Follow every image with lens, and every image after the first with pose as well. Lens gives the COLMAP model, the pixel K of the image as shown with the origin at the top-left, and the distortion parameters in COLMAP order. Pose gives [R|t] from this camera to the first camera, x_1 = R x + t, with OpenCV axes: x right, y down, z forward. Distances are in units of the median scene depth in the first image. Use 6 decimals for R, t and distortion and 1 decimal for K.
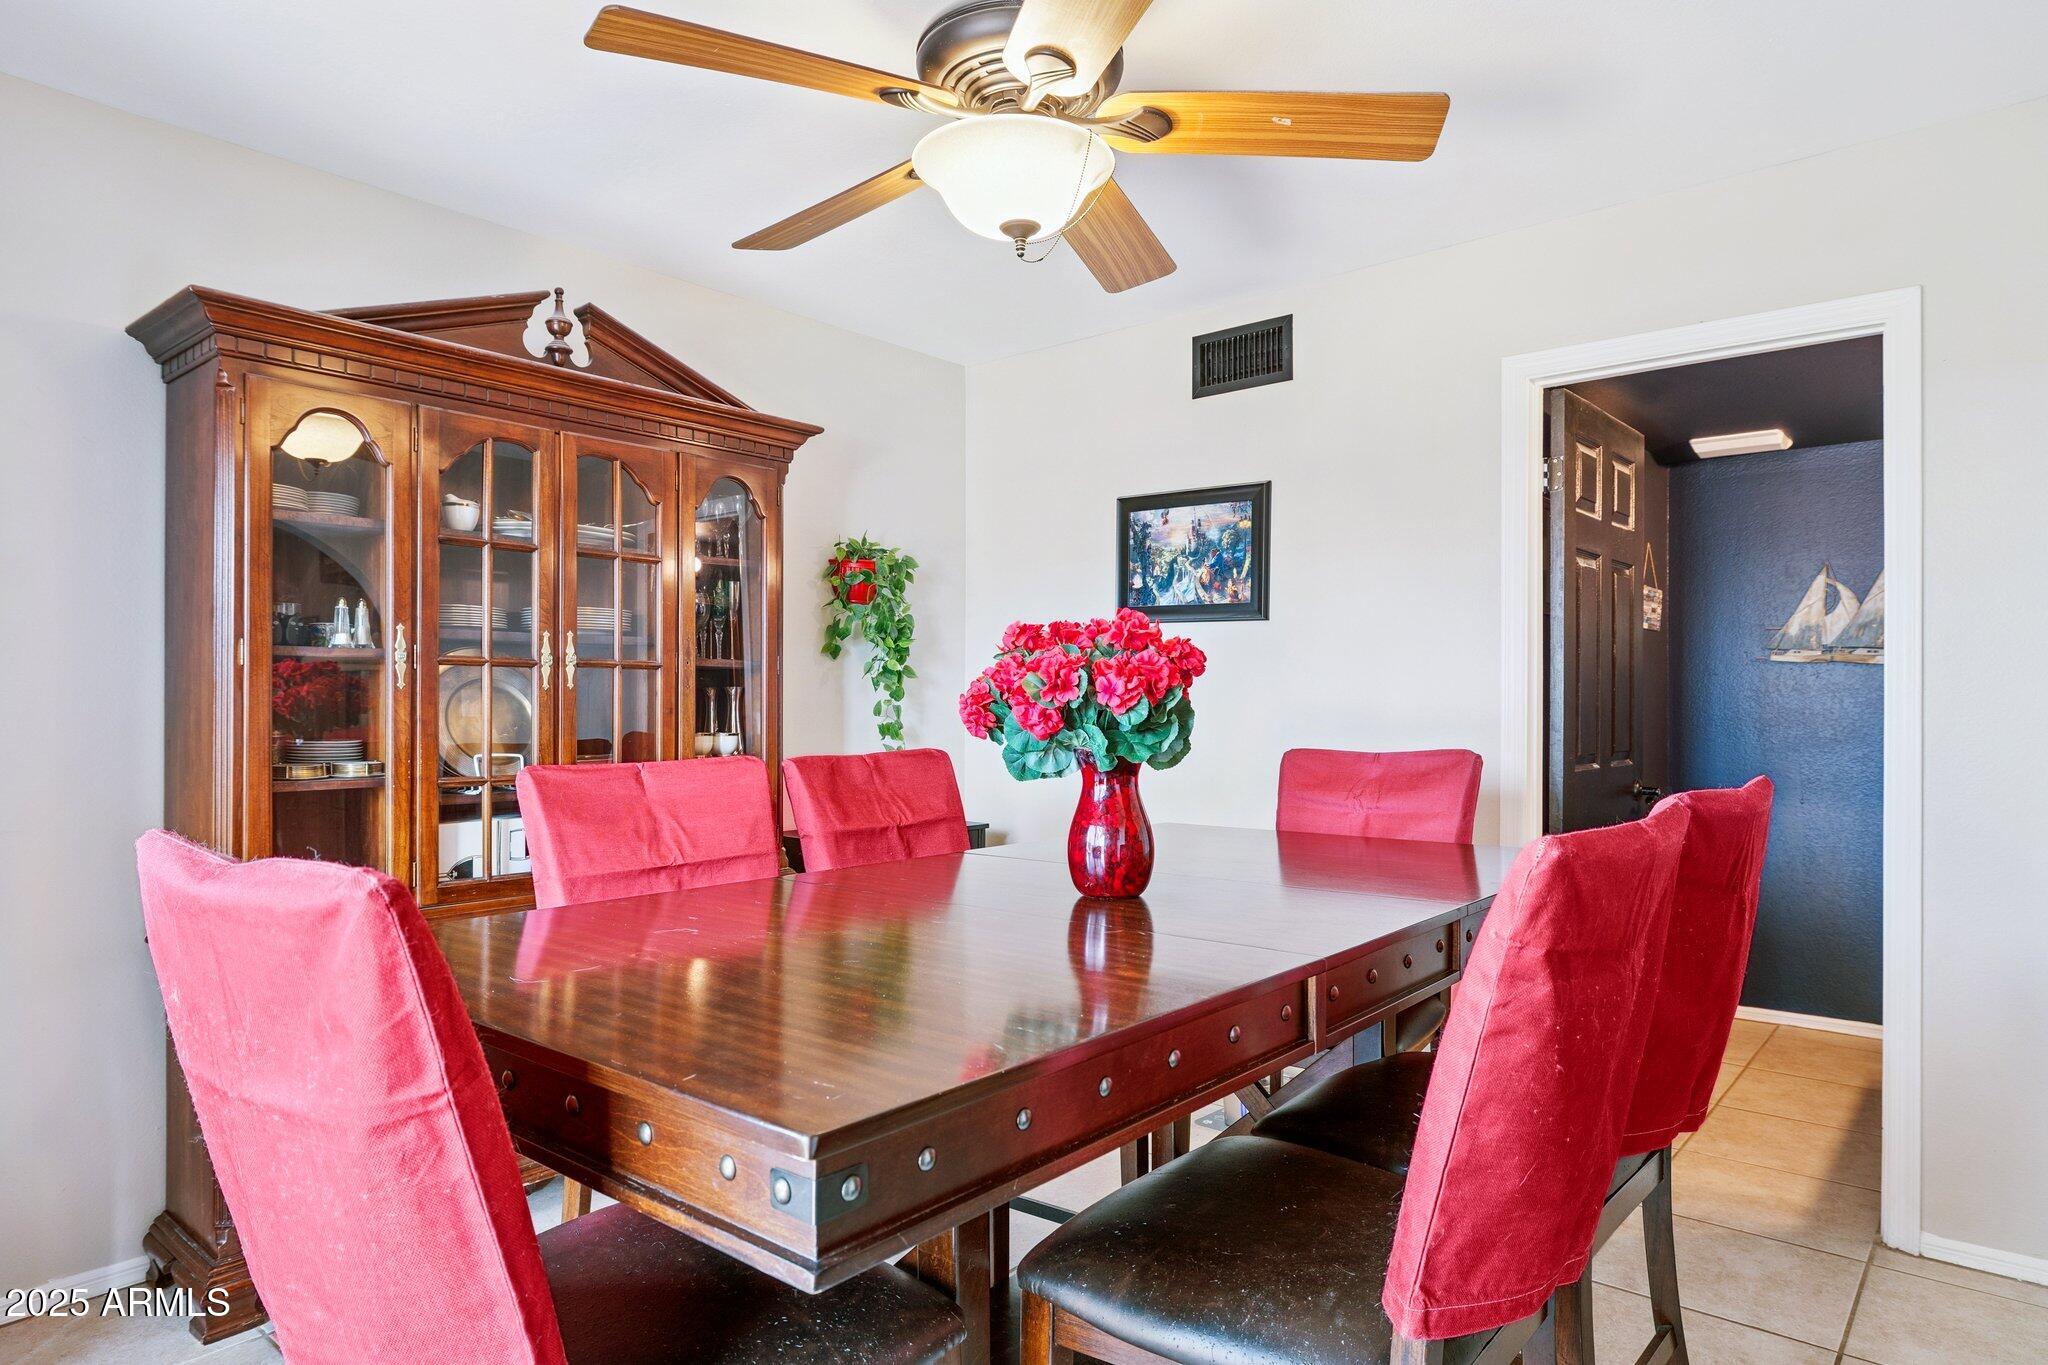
lens RADIAL K [[1245.8, 0, 1021.0], [0, 1245.8, 690.3], [0, 0, 1]] dist [-0.005209, 0.004214]
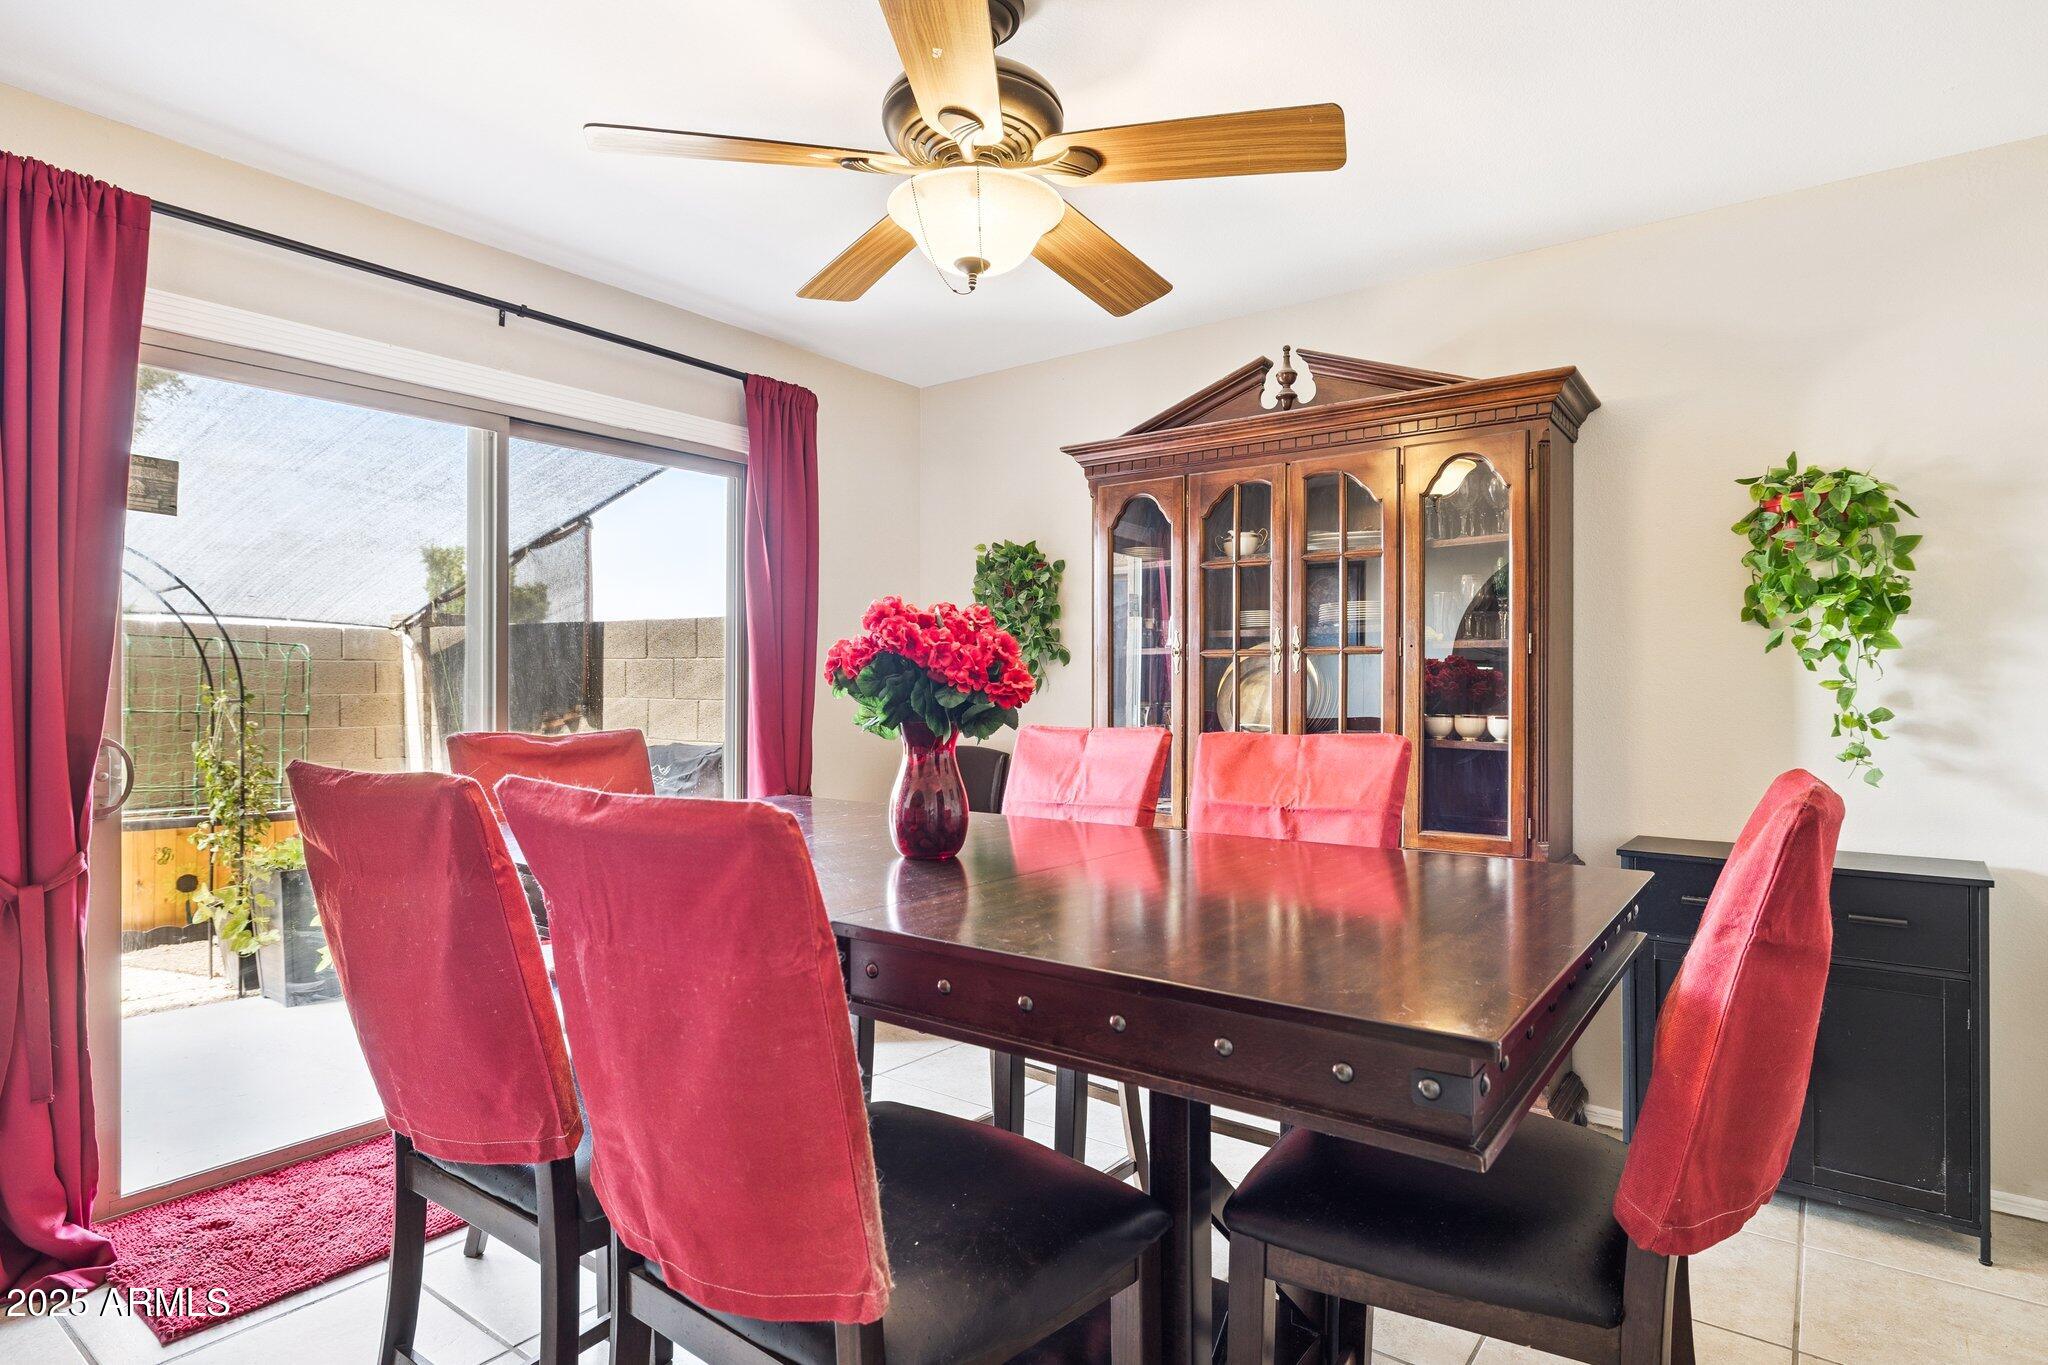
lens RADIAL K [[1109.5, 0, 1009.8], [0, 1109.5, 690.6], [0, 0, 1]] dist [-0.003568, -0.000538]
pose [[0.037176, -0.005178, -0.999295, 0.694071], [0.002739, 0.999983, -0.005079, 0.019580], [0.999305, -0.002548, 0.037189, 0.679482]]
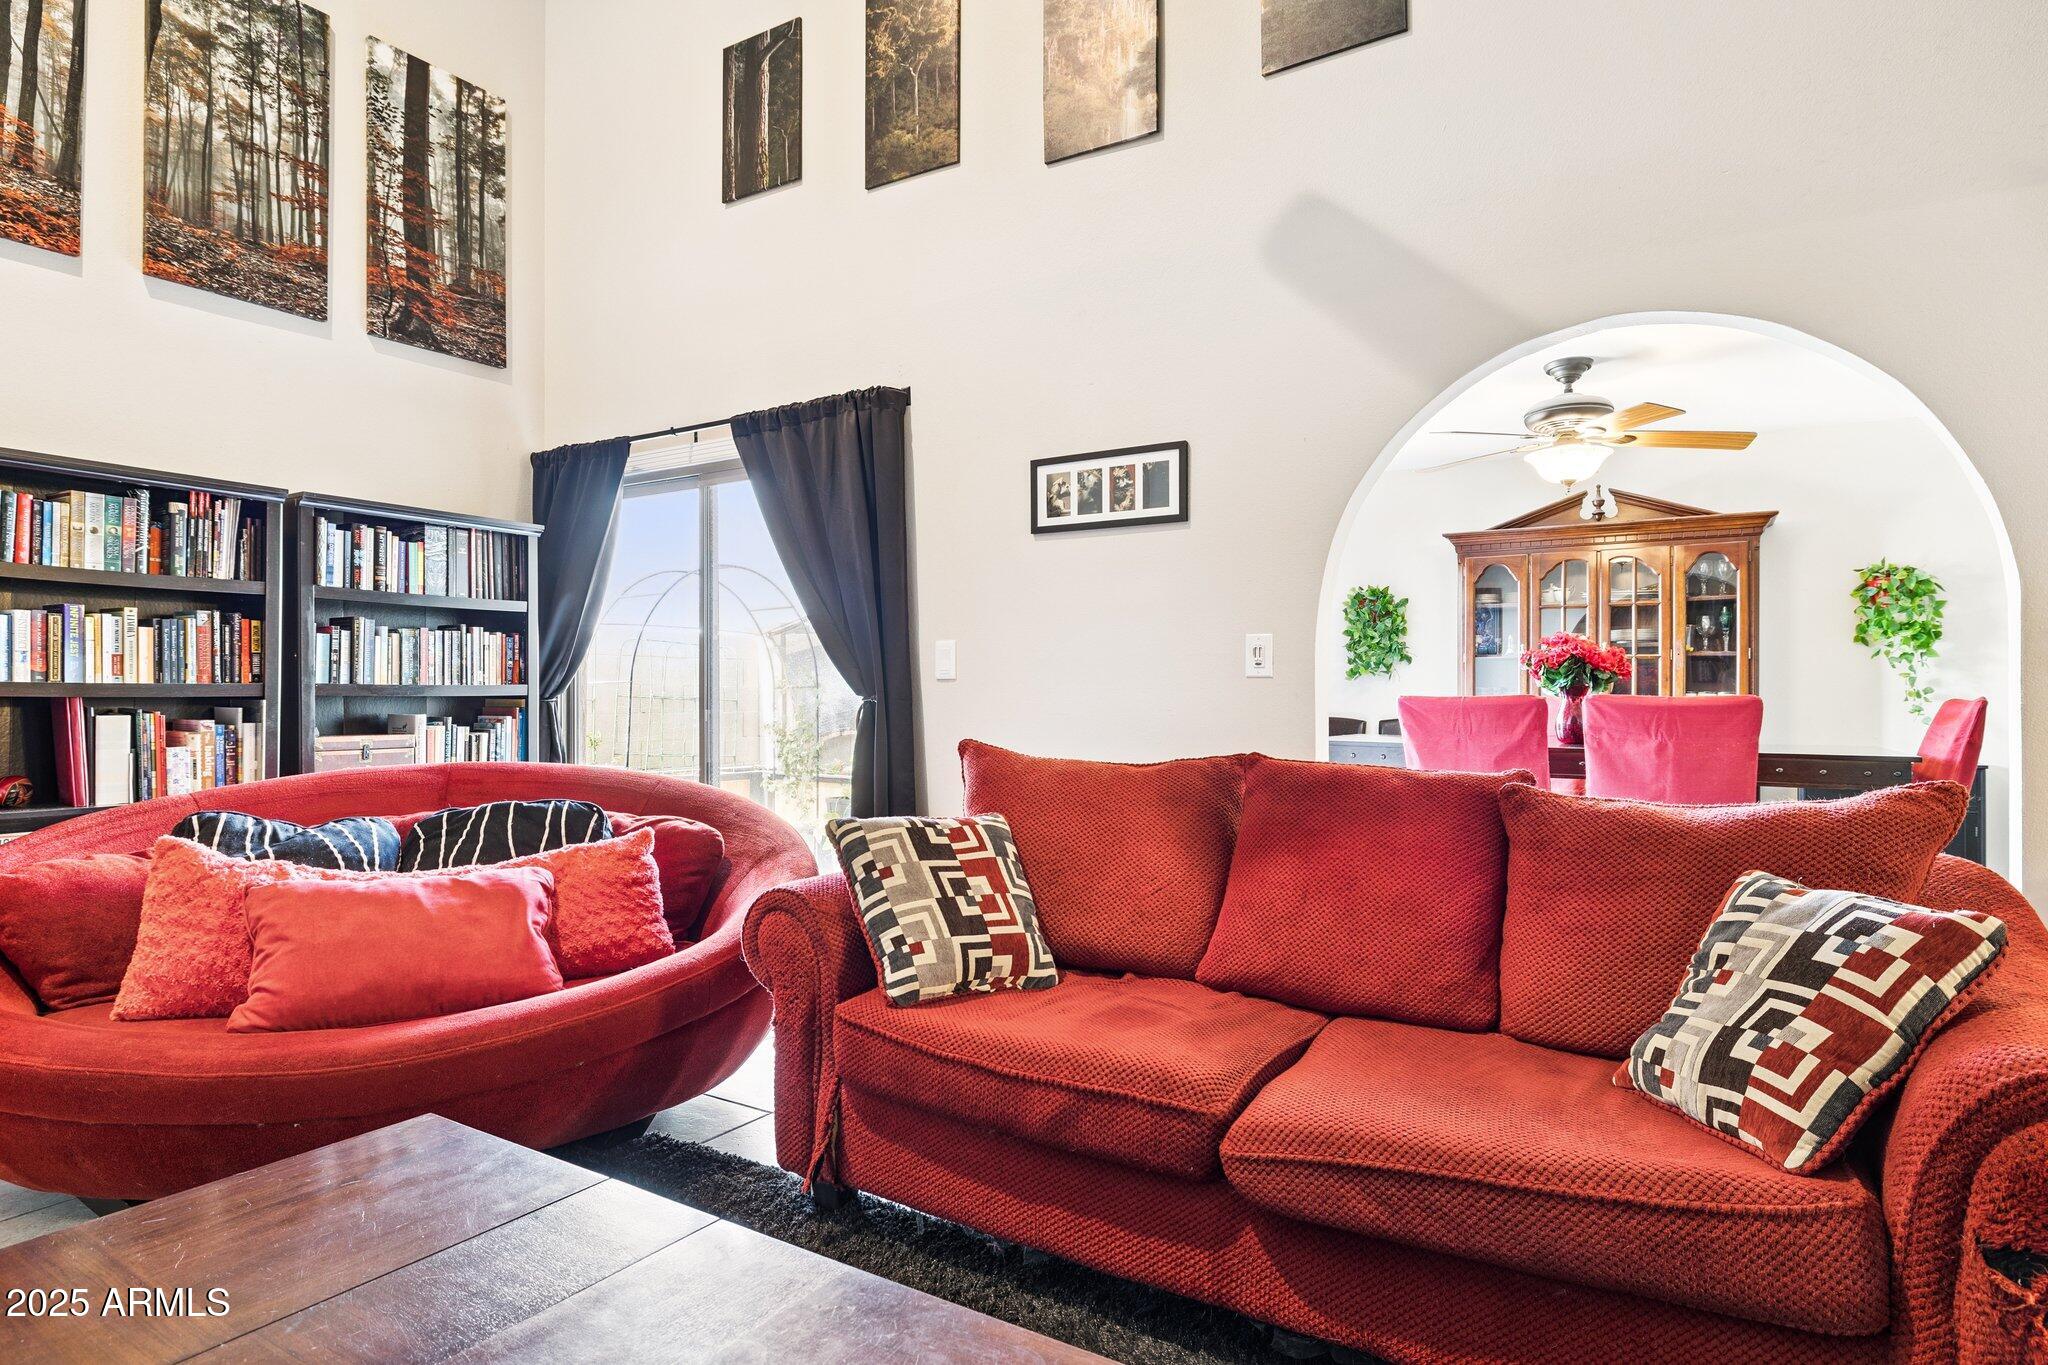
lens RADIAL K [[1109.5, 0, 1038.1], [0, 1109.5, 683.9], [0, 0, 1]] dist [-0.003568, -0.000538]
pose [[0.117299, -0.014384, -0.992992, 1.409595], [0.001916, 0.999897, -0.014257, 0.048205], [0.993095, -0.000230, 0.117314, -0.194290]]
